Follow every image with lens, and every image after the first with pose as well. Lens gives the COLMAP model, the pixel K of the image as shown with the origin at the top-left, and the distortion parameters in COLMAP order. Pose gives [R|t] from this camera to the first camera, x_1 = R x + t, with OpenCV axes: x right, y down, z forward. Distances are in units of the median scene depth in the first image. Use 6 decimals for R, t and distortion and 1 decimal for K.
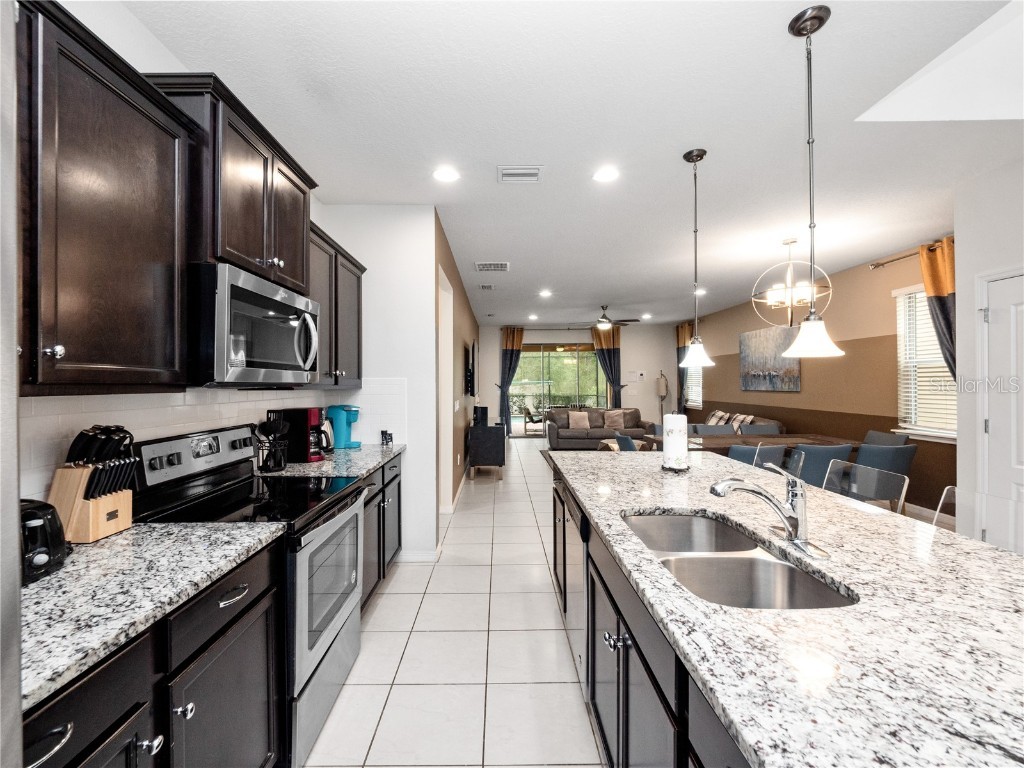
lens RADIAL K [[432.3, 0, 494.4], [0, 432.3, 384.2], [0, 0, 1]] dist [-0.017774, -0.000258]
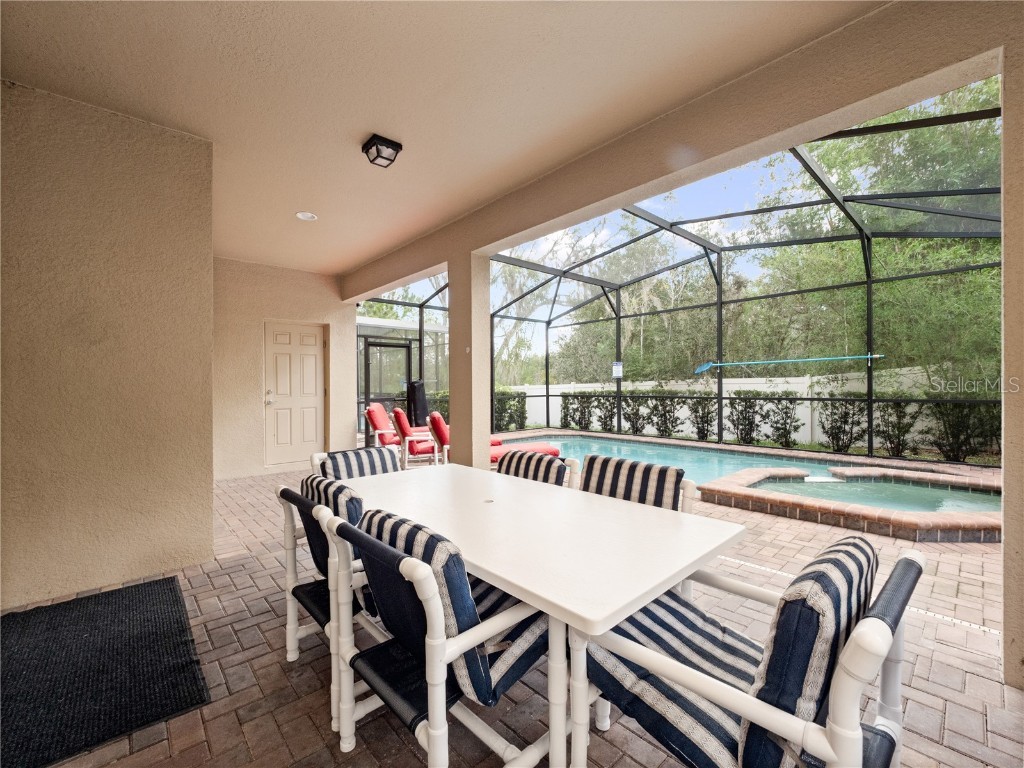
lens RADIAL K [[434.1, 0, 508.2], [0, 434.1, 383.6], [0, 0, 1]] dist [-0.002579, -0.000812]
pose [[0.678238, 0.000109, -0.734842, 0.477465], [0.004226, 0.999983, 0.004049, 0.030699], [0.734830, -0.005852, 0.678226, 1.526201]]
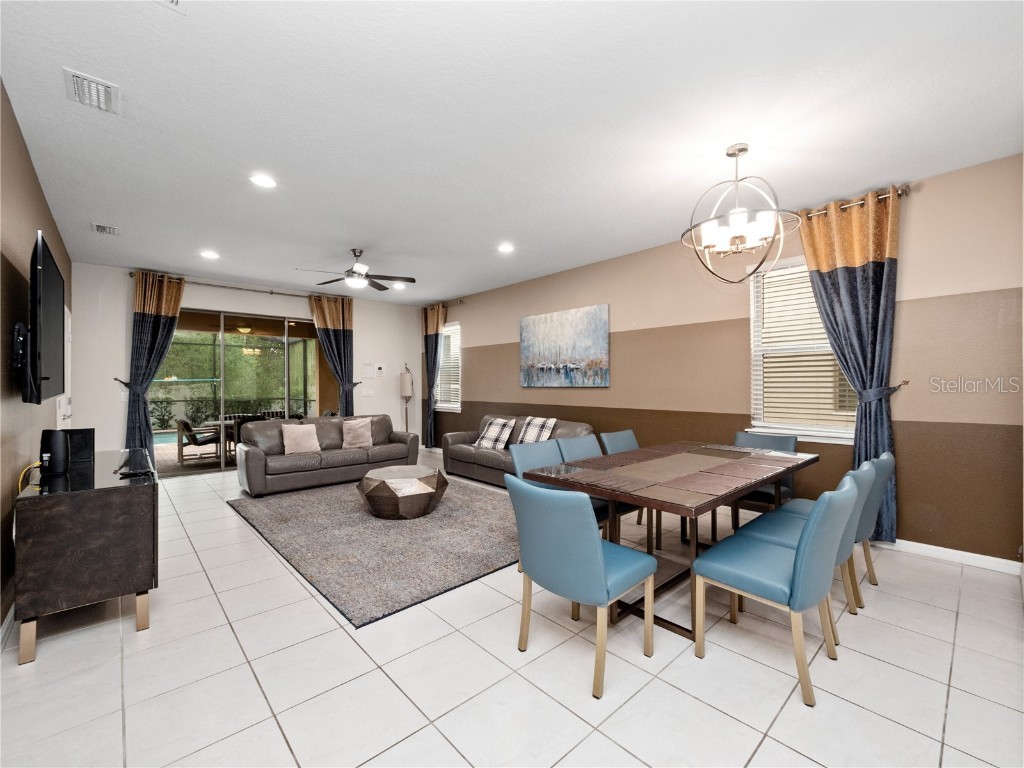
lens RADIAL K [[434.1, 0, 508.2], [0, 434.1, 383.6], [0, 0, 1]] dist [-0.002579, -0.000812]
pose [[0.733738, 0.004115, 0.679420, -0.006255], [0.001082, 0.999973, -0.007226, 0.013338], [-0.679432, 0.006037, 0.733714, 0.424567]]
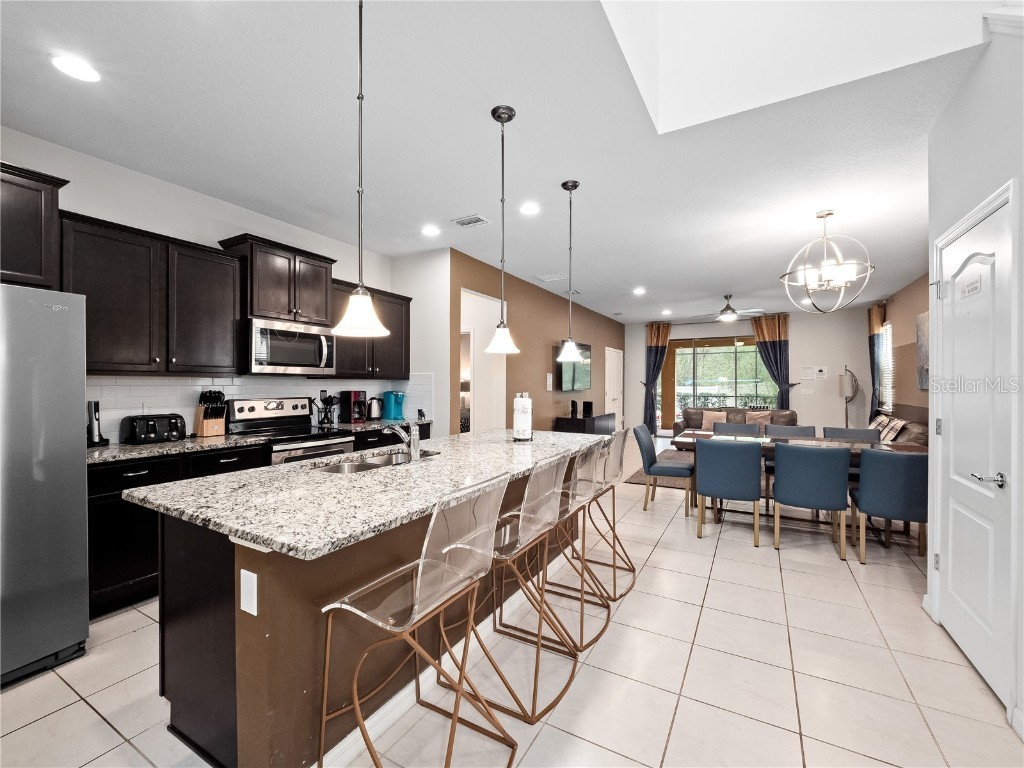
lens RADIAL K [[440.3, 0, 492.5], [0, 440.3, 384.6], [0, 0, 1]] dist [-0.023056, -0.000539]
pose [[0.858161, 0.006809, -0.513335, 0.322394], [-0.006129, 0.999977, 0.003018, 0.008405], [0.513344, 0.000556, 0.858183, -0.061398]]
